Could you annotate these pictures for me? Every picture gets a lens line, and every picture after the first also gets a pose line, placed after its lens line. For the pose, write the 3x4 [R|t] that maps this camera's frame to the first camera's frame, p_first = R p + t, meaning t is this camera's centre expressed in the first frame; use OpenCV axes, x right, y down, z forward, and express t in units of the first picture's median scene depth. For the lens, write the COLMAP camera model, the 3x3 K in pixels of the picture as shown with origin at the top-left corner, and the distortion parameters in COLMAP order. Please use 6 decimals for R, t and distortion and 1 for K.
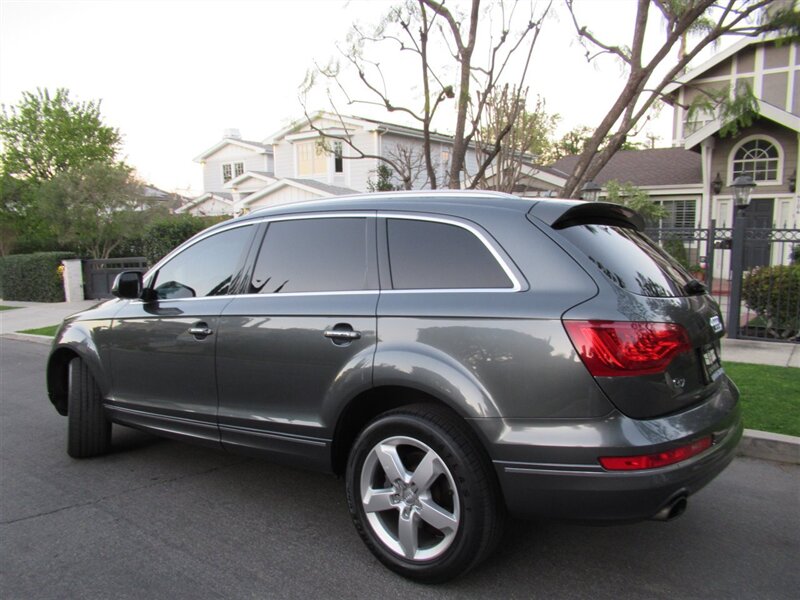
lens RADIAL K [[613.3, 0, 397.7], [0, 613.3, 301.2], [0, 0, 1]] dist [-0.006479, 0.024259]
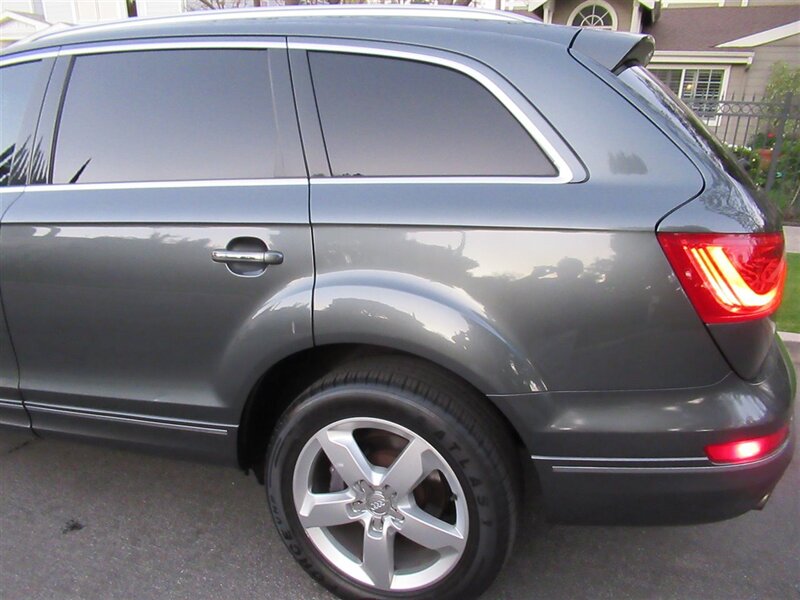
lens RADIAL K [[591.6, 0, 399.1], [0, 591.6, 297.1], [0, 0, 1]] dist [-0.019533, 0.003721]
pose [[0.950465, -0.074249, 0.301835, -0.127452], [0.008829, 0.977108, 0.212559, -0.027180], [-0.310708, -0.199364, 0.929362, 0.434253]]
